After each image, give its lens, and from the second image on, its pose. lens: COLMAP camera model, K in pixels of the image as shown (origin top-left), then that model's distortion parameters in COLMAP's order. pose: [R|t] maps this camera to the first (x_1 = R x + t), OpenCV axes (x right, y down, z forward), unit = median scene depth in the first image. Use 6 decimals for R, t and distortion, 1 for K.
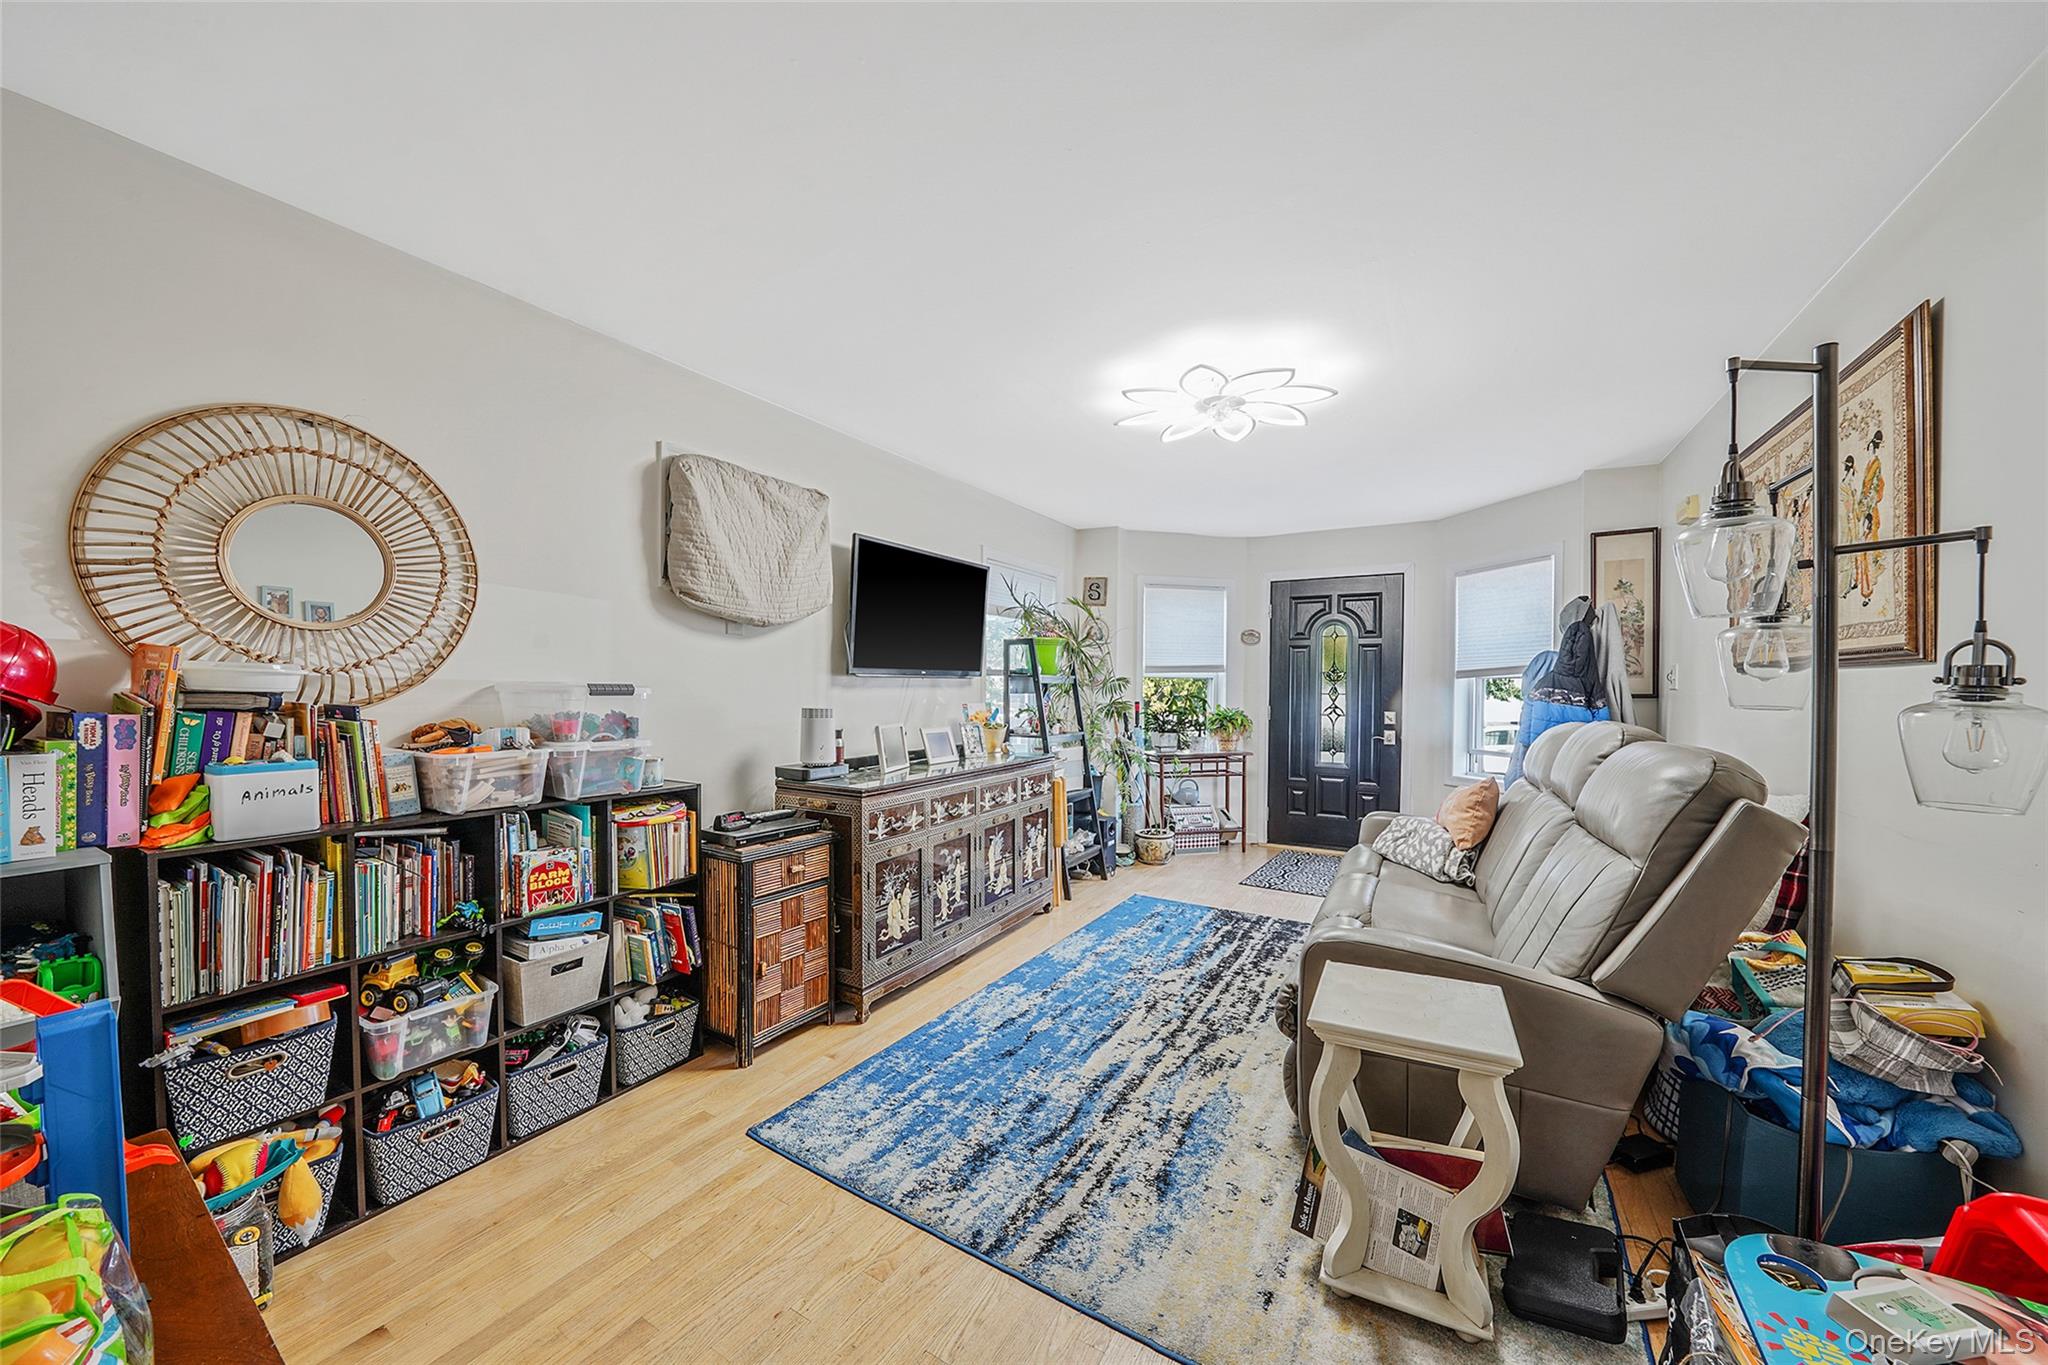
lens RADIAL K [[718.3, 0, 1012.8], [0, 718.3, 681.4], [0, 0, 1]] dist [-0.021827, 0.001705]
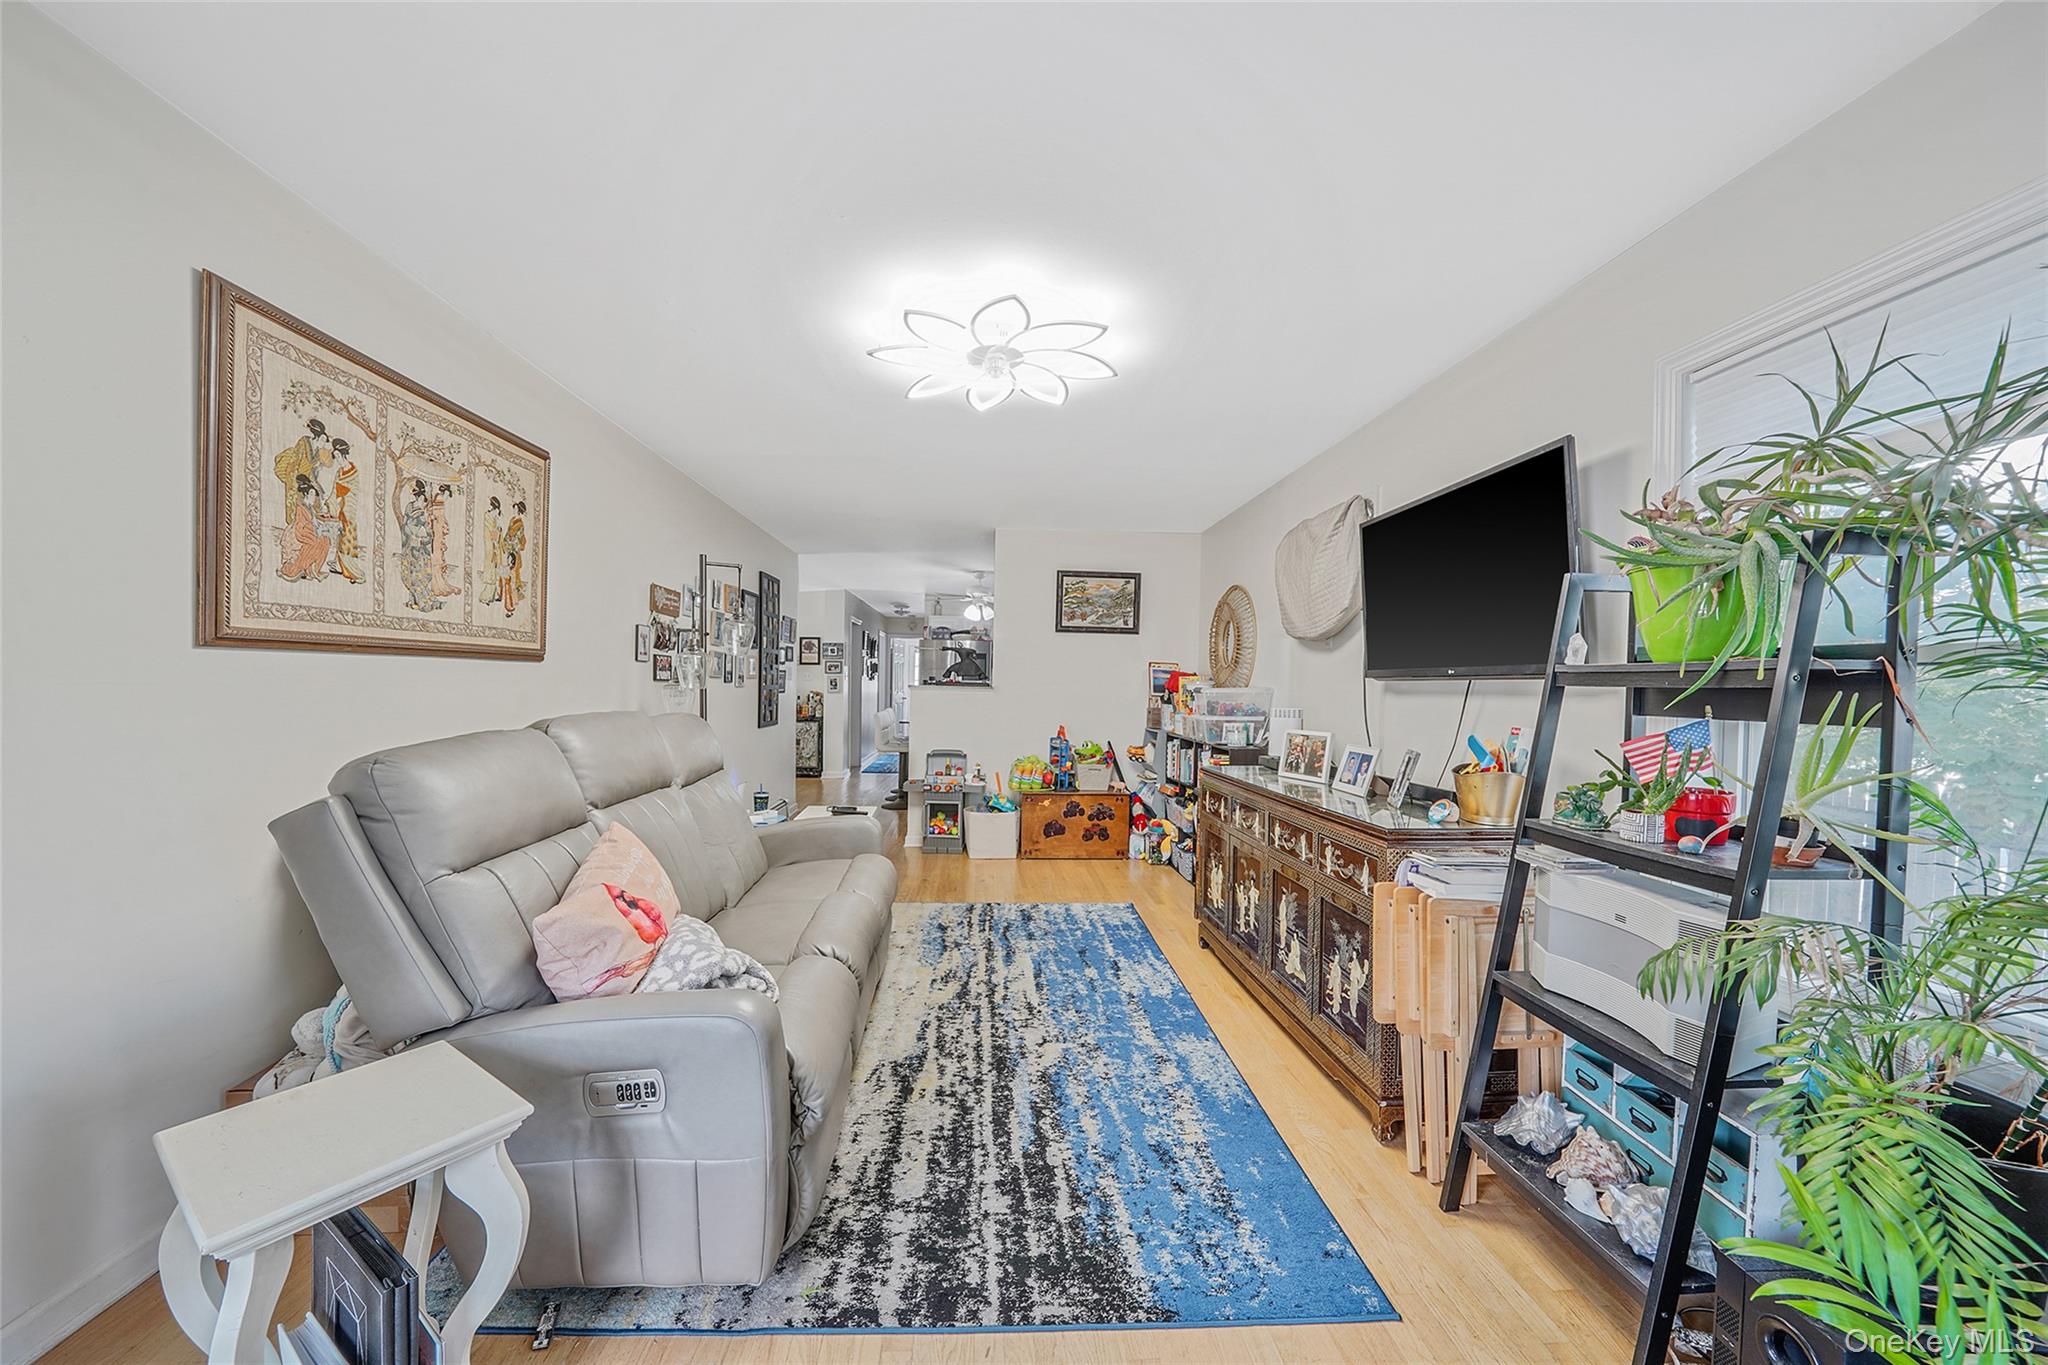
lens RADIAL K [[718.3, 0, 1020.3], [0, 718.3, 686.4], [0, 0, 1]] dist [-0.021827, 0.001705]
pose [[-0.817326, -0.013209, -0.576024, 0.761527], [-0.015143, 0.999884, -0.001442, 0.011264], [0.575976, 0.007544, -0.817432, 1.750661]]
